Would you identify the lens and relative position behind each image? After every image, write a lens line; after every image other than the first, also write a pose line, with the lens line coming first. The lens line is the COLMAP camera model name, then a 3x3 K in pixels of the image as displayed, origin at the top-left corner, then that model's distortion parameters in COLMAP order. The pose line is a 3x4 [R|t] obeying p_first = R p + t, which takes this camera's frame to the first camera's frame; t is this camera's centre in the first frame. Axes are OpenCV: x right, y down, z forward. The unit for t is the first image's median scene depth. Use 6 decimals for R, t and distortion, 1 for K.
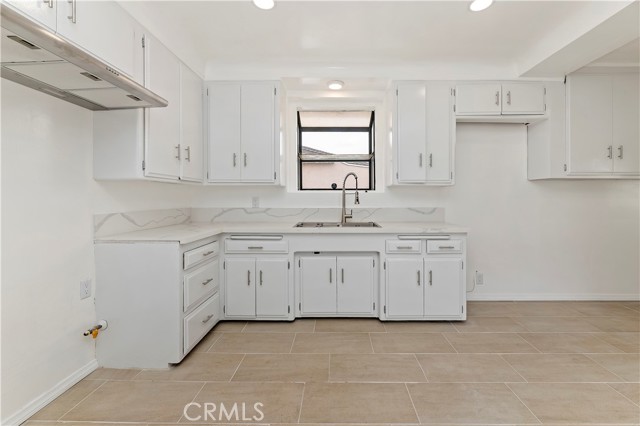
lens RADIAL K [[270.9, 0, 330.6], [0, 270.9, 199.4], [0, 0, 1]] dist [-0.000542, -0.000027]
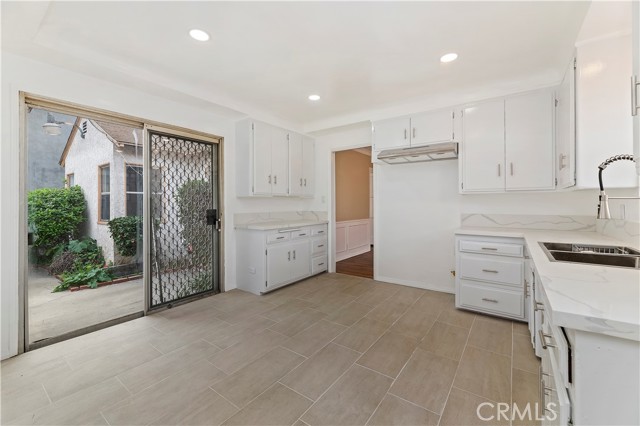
lens RADIAL K [[262.9, 0, 322.8], [0, 262.9, 204.3], [0, 0, 1]] dist [-0.001073, -0.000122]
pose [[-0.572570, 0.003452, -0.819848, 0.852385], [-0.004902, 0.999959, 0.007634, -0.011642], [0.819841, 0.008390, -0.572530, 0.899362]]
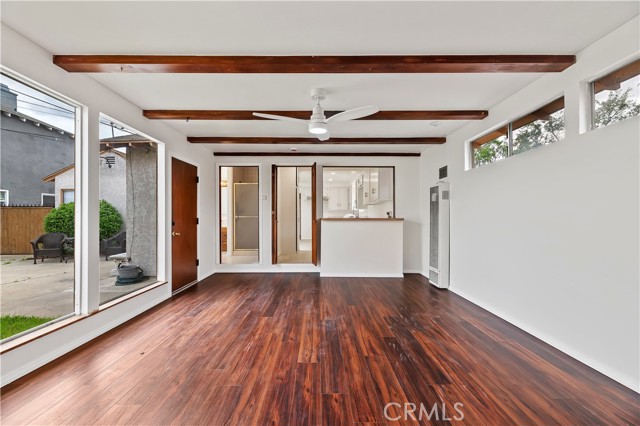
lens RADIAL K [[262.2, 0, 317.9], [0, 262.2, 216.3], [0, 0, 1]] dist [-0.001050, -0.000139]
pose [[0.002731, -0.006749, -0.999973, 3.948772], [-0.007772, 0.999947, -0.006770, 0.074861], [0.999966, 0.007790, 0.002678, 0.525454]]
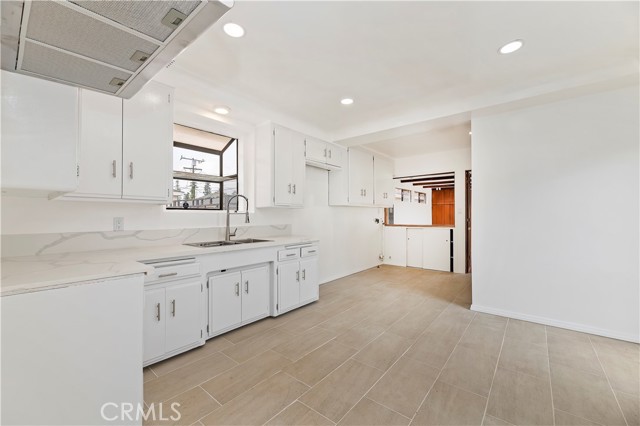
lens RADIAL K [[262.2, 0, 317.9], [0, 262.2, 216.3], [0, 0, 1]] dist [-0.001050, -0.000139]
pose [[0.634142, -0.001984, 0.773214, -0.592519], [0.012682, 0.999889, -0.007835, 0.002223], [-0.773113, 0.014774, 0.634097, 0.084760]]
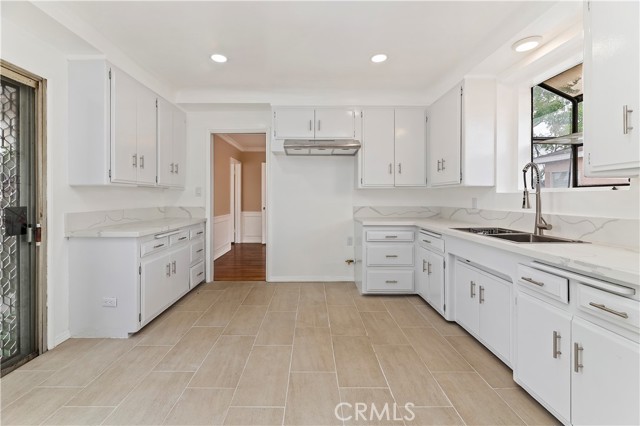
lens RADIAL K [[263.9, 0, 310.7], [0, 263.9, 198.4], [0, 0, 1]] dist [-0.001229, -0.000187]
pose [[0.010041, 0.004635, -0.999939, 0.812494], [-0.009082, 0.999948, 0.004544, -0.006617], [0.999908, 0.009036, 0.010083, 0.466195]]
